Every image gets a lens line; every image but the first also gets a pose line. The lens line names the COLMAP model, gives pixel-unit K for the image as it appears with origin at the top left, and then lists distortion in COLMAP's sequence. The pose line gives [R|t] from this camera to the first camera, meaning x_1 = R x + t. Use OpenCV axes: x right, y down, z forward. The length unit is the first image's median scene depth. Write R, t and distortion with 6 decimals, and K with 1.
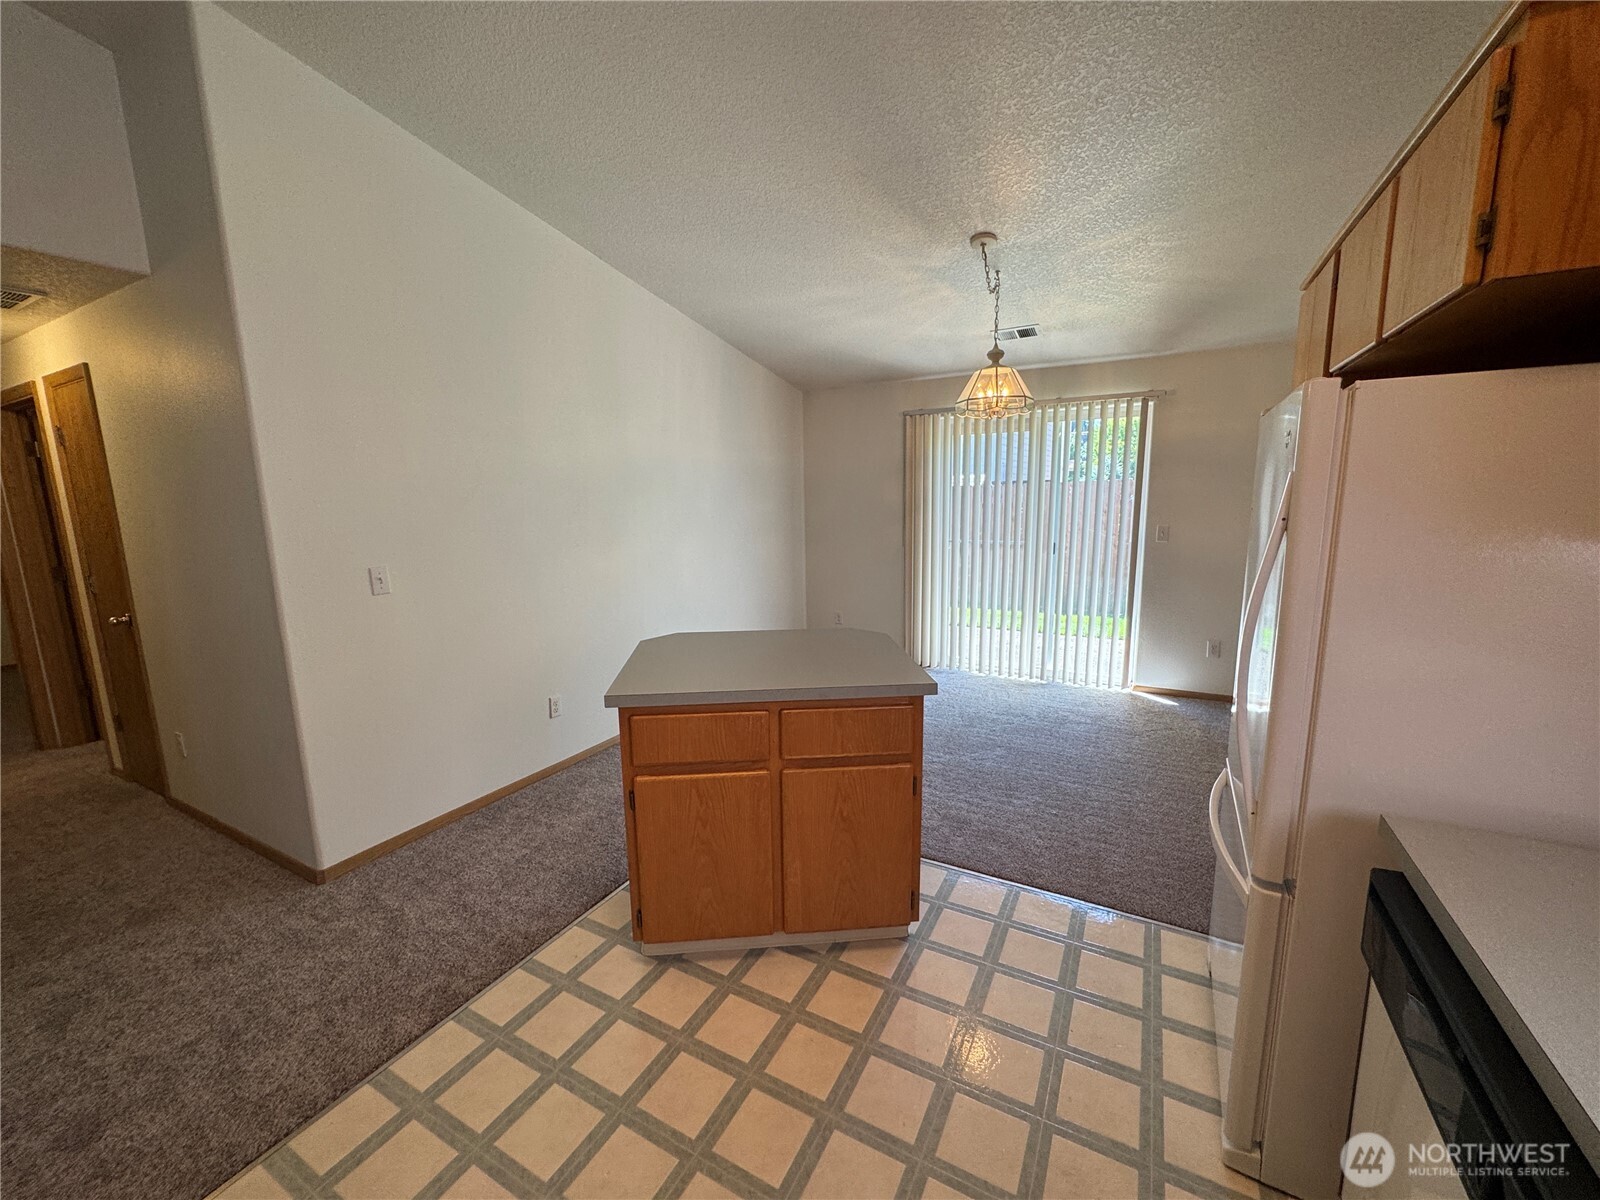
lens RADIAL K [[641.5, 0, 797.7], [0, 641.5, 597.5], [0, 0, 1]] dist [-0.002812, 0.000183]
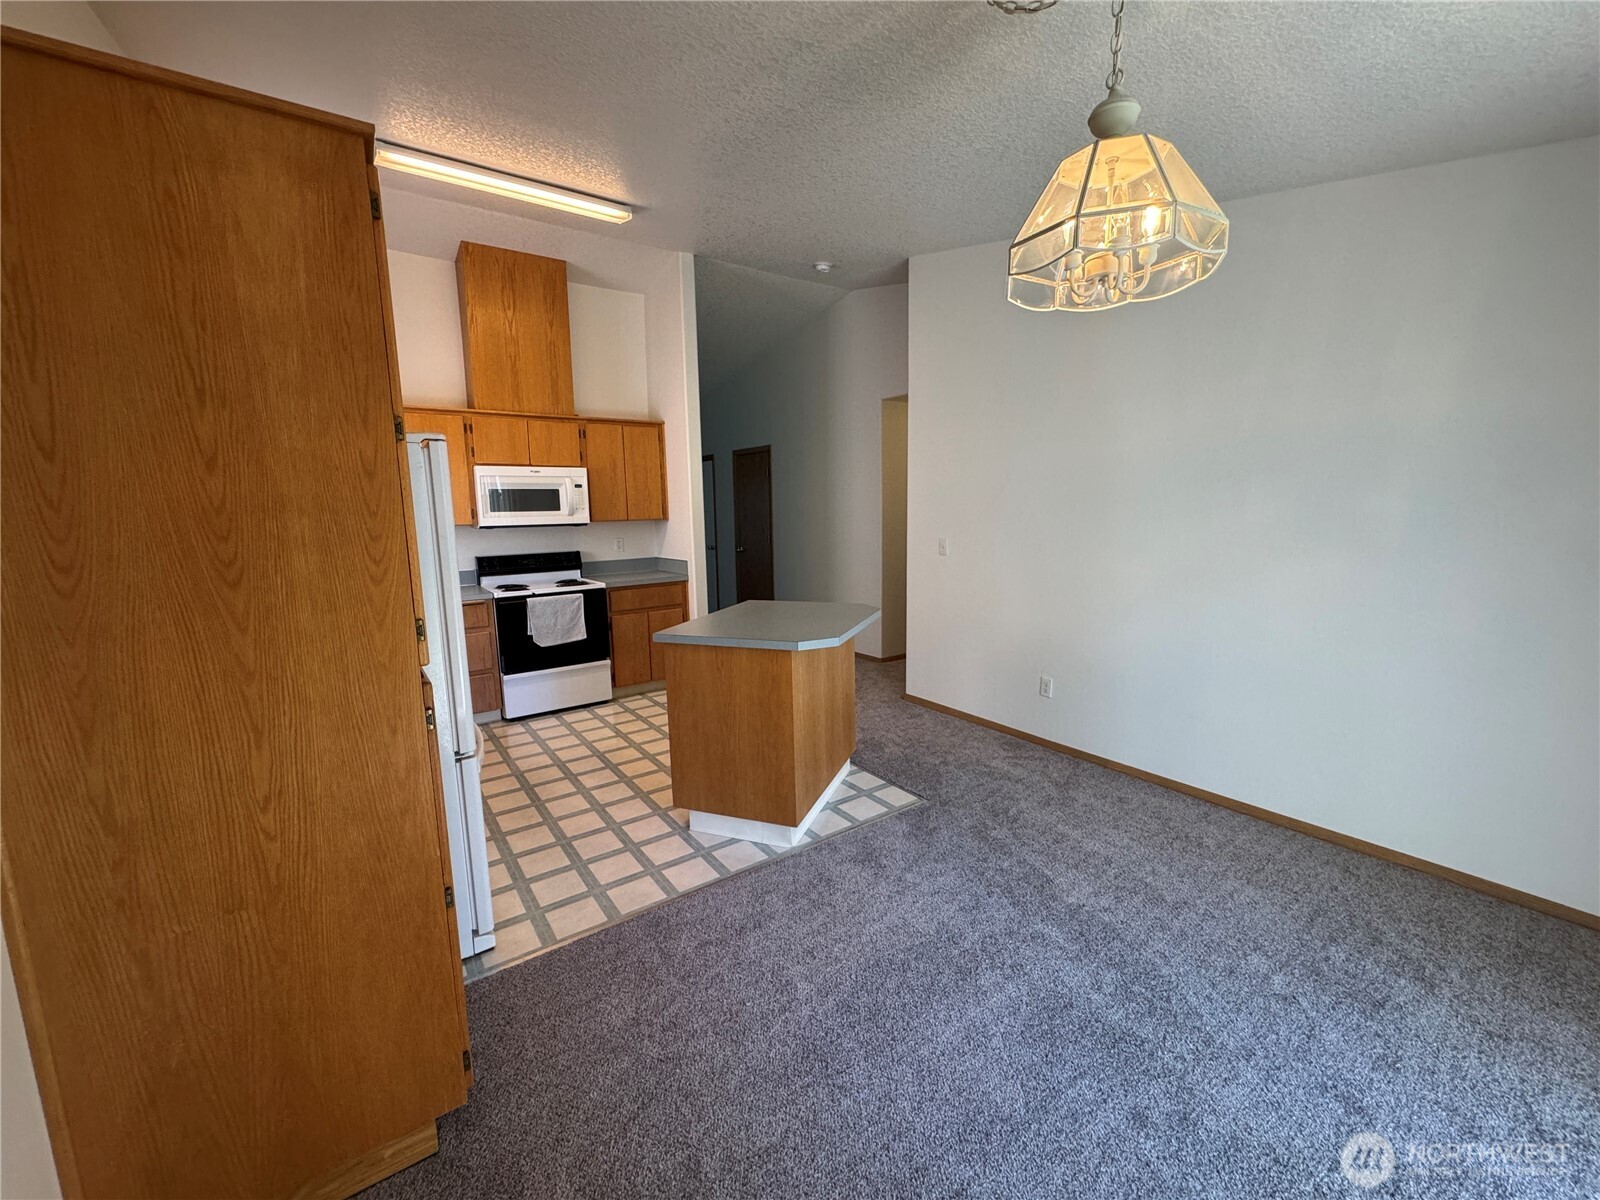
lens RADIAL K [[641.5, 0, 801.5], [0, 641.5, 597.8], [0, 0, 1]] dist [-0.002812, 0.000183]
pose [[-0.437375, 0.152319, -0.886286, 1.058446], [-0.119525, 0.966961, 0.225168, -0.245754], [0.891301, 0.204416, -0.404718, 1.468535]]
